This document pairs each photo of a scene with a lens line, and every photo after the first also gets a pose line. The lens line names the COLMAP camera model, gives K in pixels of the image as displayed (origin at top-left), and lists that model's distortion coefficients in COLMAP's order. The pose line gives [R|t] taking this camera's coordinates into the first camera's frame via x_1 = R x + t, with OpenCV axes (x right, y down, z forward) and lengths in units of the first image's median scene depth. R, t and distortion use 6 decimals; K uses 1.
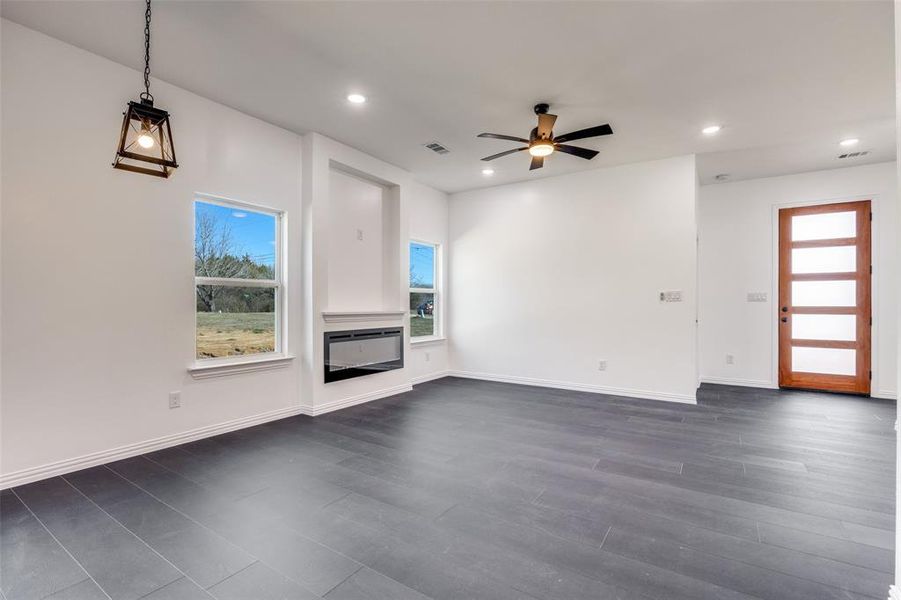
lens RADIAL K [[413.2, 0, 454.9], [0, 413.2, 303.6], [0, 0, 1]] dist [-0.013870, 0.000577]
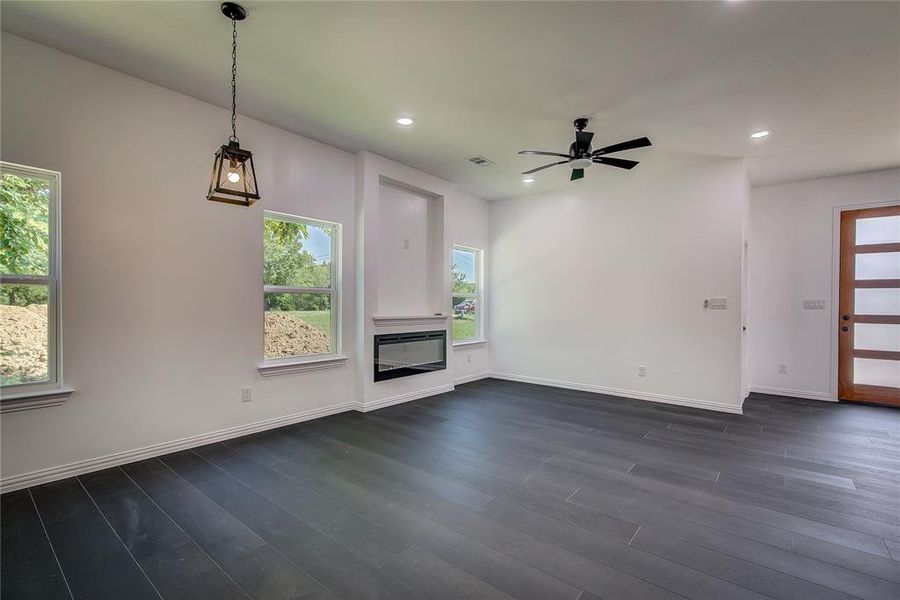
lens RADIAL K [[411.0, 0, 451.7], [0, 411.0, 305.6], [0, 0, 1]] dist [0.001562, 0.000068]
pose [[0.994313, 0.007994, -0.106193, 0.000472], [-0.007369, 0.999953, 0.006272, -0.014870], [0.106238, -0.005454, 0.994326, -0.047213]]
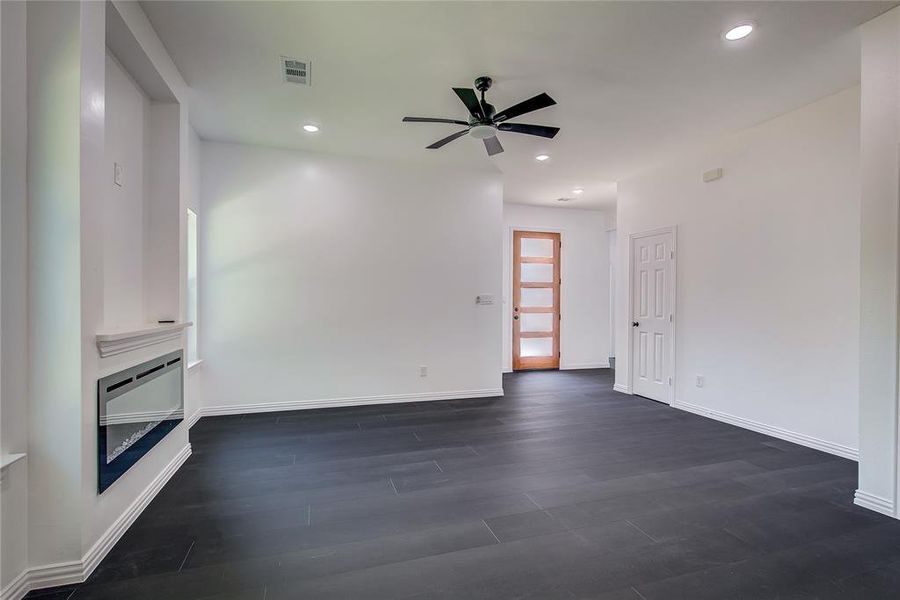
lens RADIAL K [[416.6, 0, 456.4], [0, 416.6, 302.1], [0, 0, 1]] dist [0.000150, 0.000678]
pose [[0.629971, -0.001447, 0.776617, -0.371152], [-0.003080, 0.999986, 0.004361, -0.015907], [-0.776612, -0.005139, 0.629958, 0.366766]]
